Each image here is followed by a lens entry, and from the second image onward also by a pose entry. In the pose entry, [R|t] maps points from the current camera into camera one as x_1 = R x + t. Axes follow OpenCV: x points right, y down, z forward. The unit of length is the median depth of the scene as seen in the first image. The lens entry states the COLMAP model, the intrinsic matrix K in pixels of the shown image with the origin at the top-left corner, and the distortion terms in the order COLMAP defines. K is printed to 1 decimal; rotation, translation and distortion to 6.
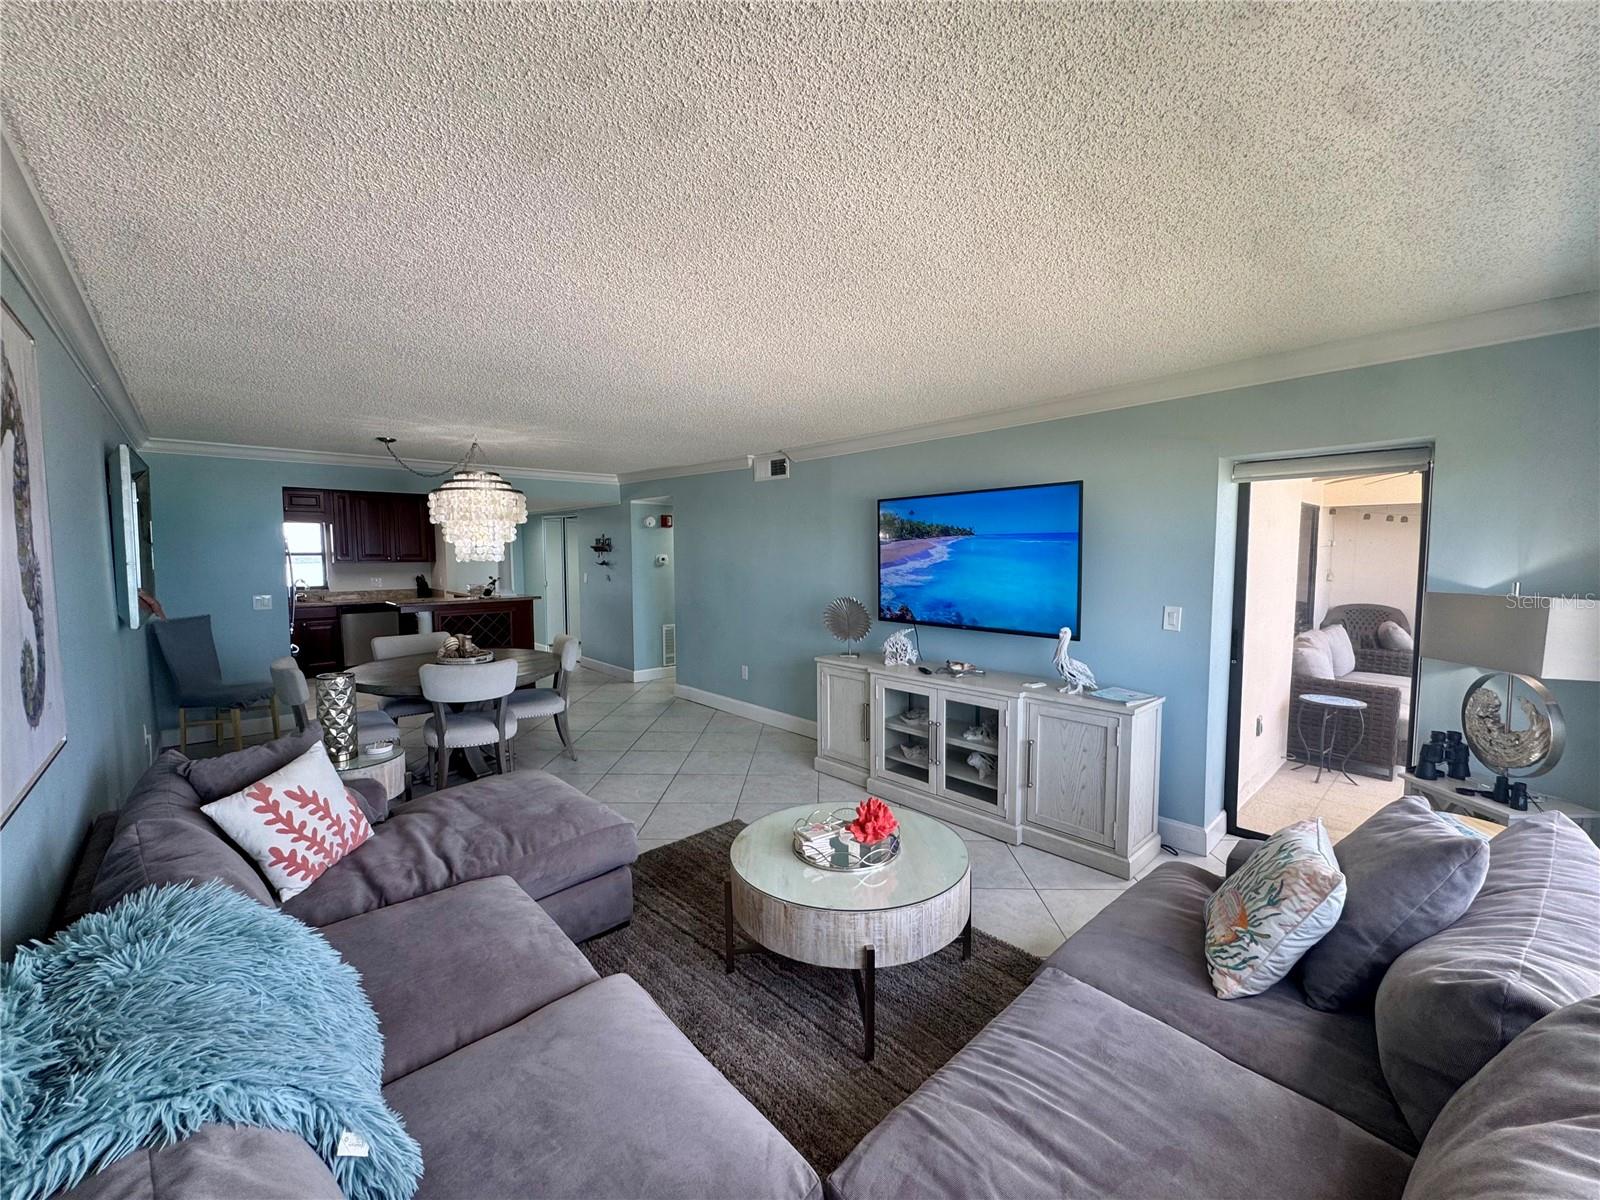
lens RADIAL K [[645.3, 0, 800.0], [0, 645.3, 600.0], [0, 0, 1]] dist [-0.001928, -0.000119]
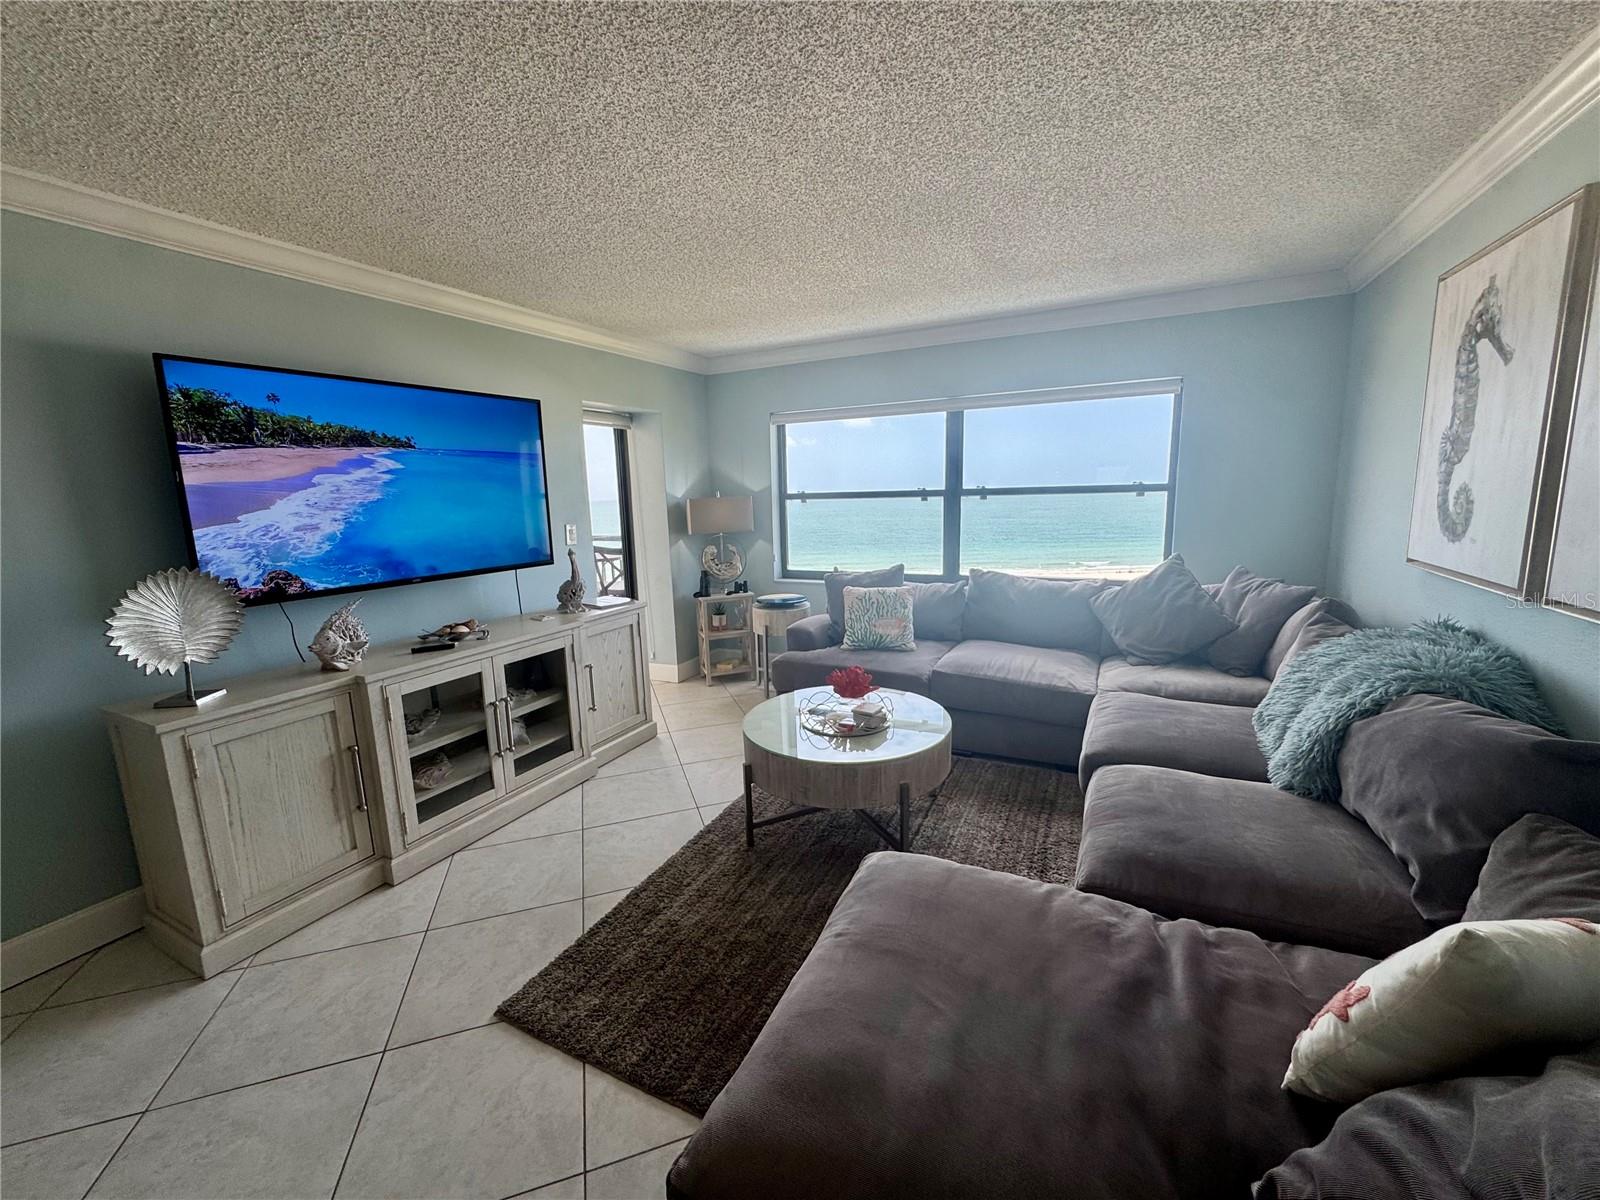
lens RADIAL K [[645.3, 0, 800.0], [0, 645.3, 600.0], [0, 0, 1]] dist [-0.001928, -0.000119]
pose [[-0.359038, -0.138460, 0.922995, -0.582108], [0.101364, 0.977300, 0.186036, -0.026911], [-0.927802, 0.160352, -0.336853, 0.901589]]
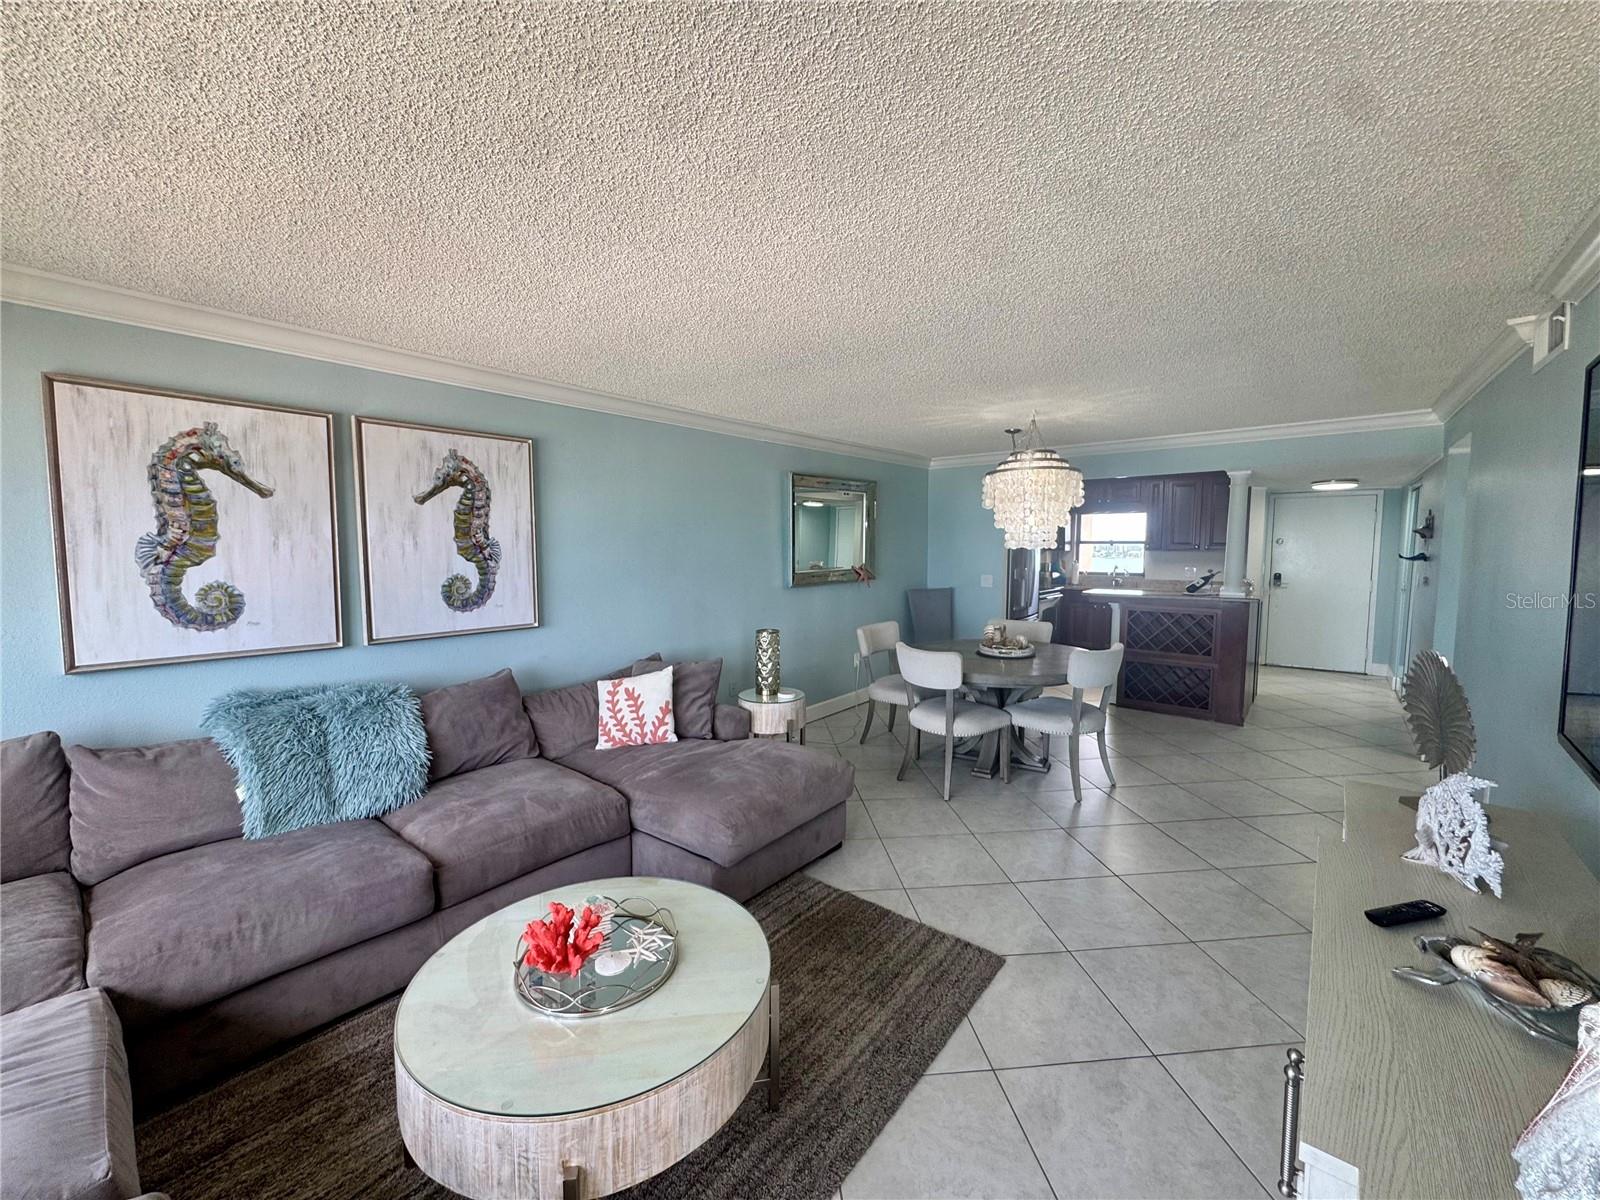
lens RADIAL K [[638.0, 0, 801.2], [0, 638.0, 595.1], [0, 0, 1]] dist [-0.005401, -0.000257]
pose [[0.126928, 0.089884, -0.987831, 0.464706], [-0.081438, 0.993468, 0.079933, -0.053871], [0.988563, 0.070301, 0.133419, 0.700063]]
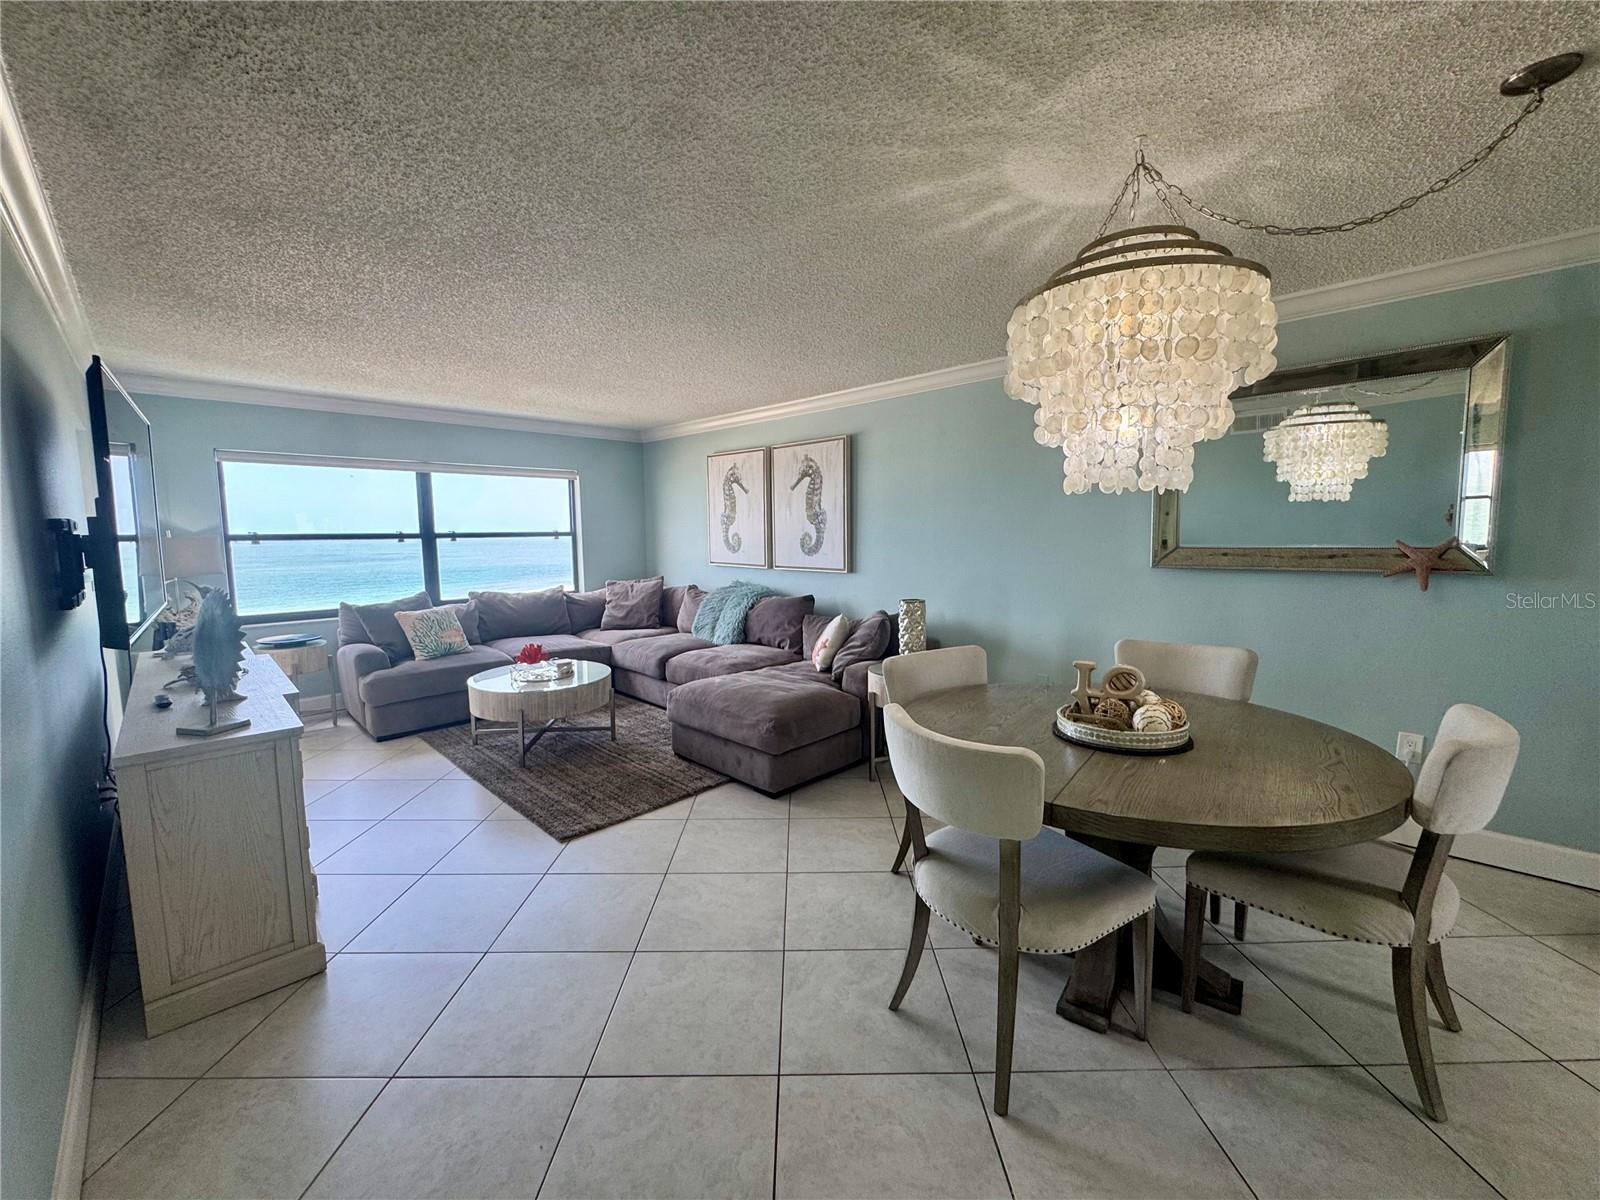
lens RADIAL K [[638.0, 0, 801.2], [0, 638.0, 595.1], [0, 0, 1]] dist [-0.005401, -0.000257]
pose [[-0.999028, 0.019672, -0.039438, -0.362689], [0.012398, 0.984159, 0.176857, -0.085240], [0.042293, 0.176196, -0.983446, 1.719465]]
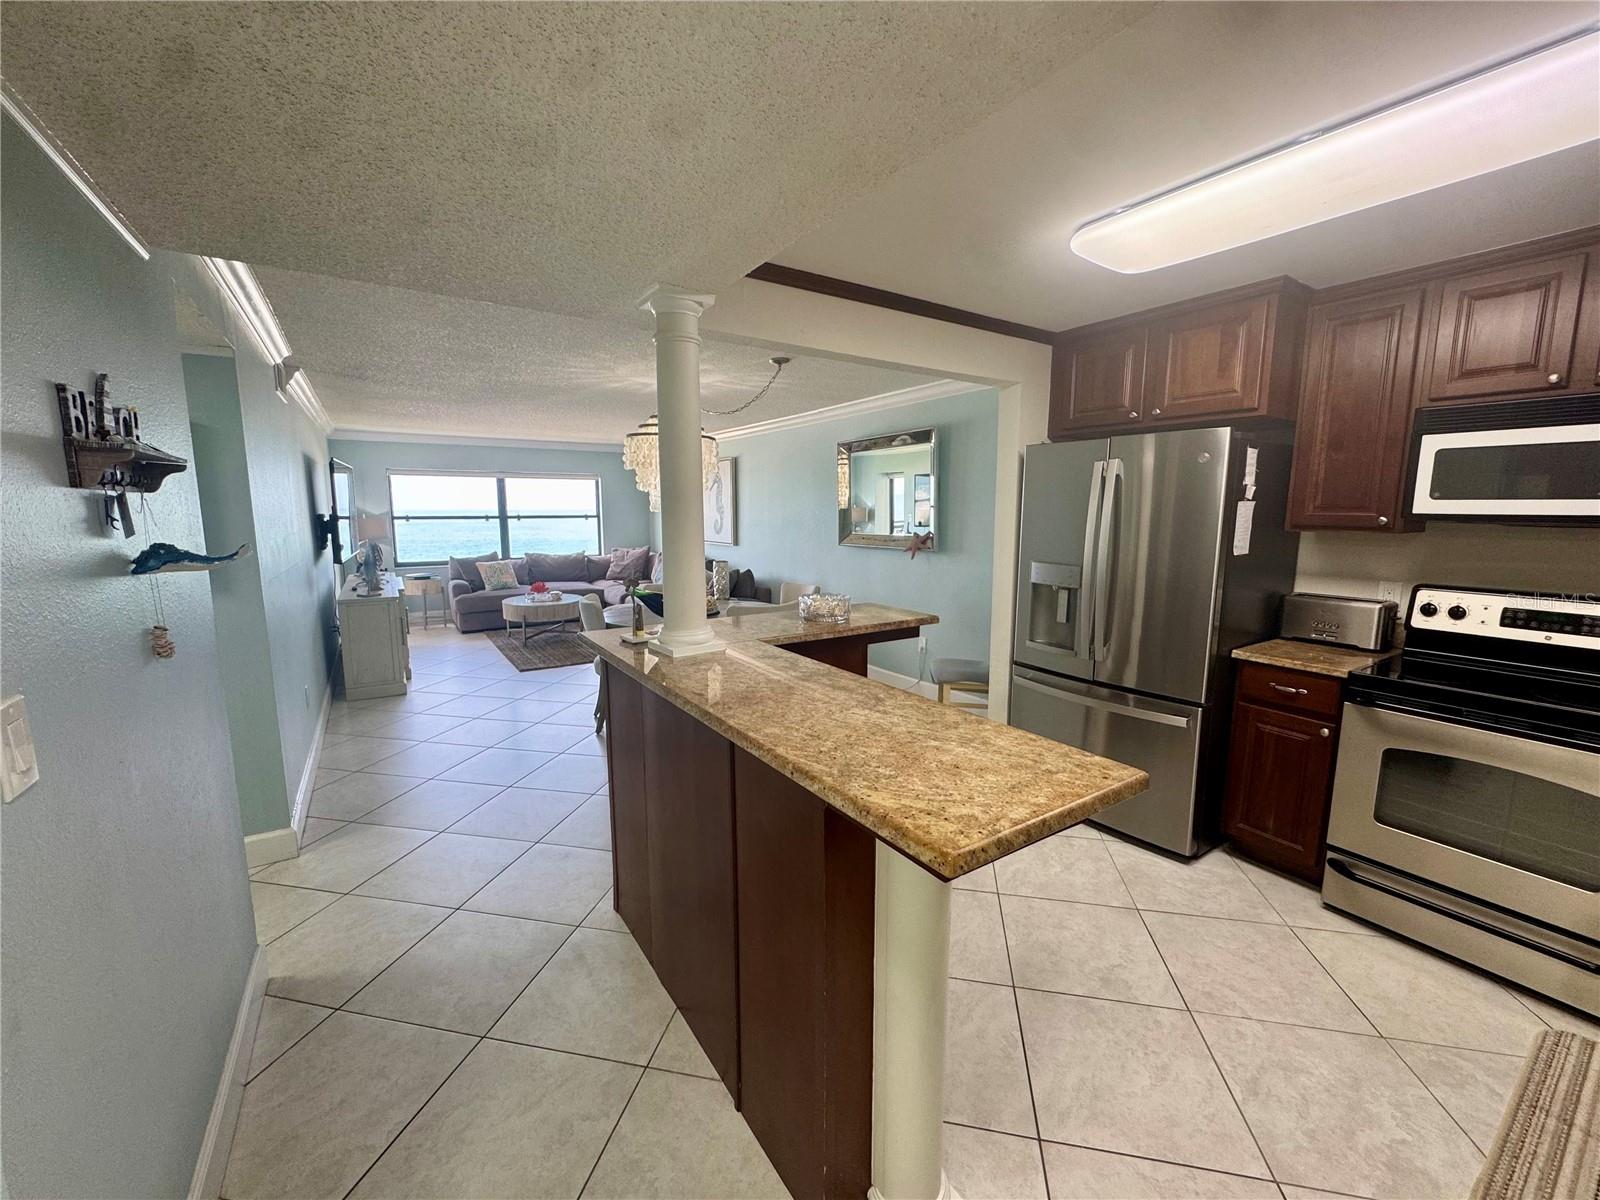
lens RADIAL K [[638.0, 0, 801.2], [0, 638.0, 595.1], [0, 0, 1]] dist [-0.005401, -0.000257]
pose [[-0.986877, -0.017075, 0.160568, -1.046474], [0.017059, 0.977803, 0.208829, -0.164527], [-0.160570, 0.208828, -0.964680, 2.387626]]
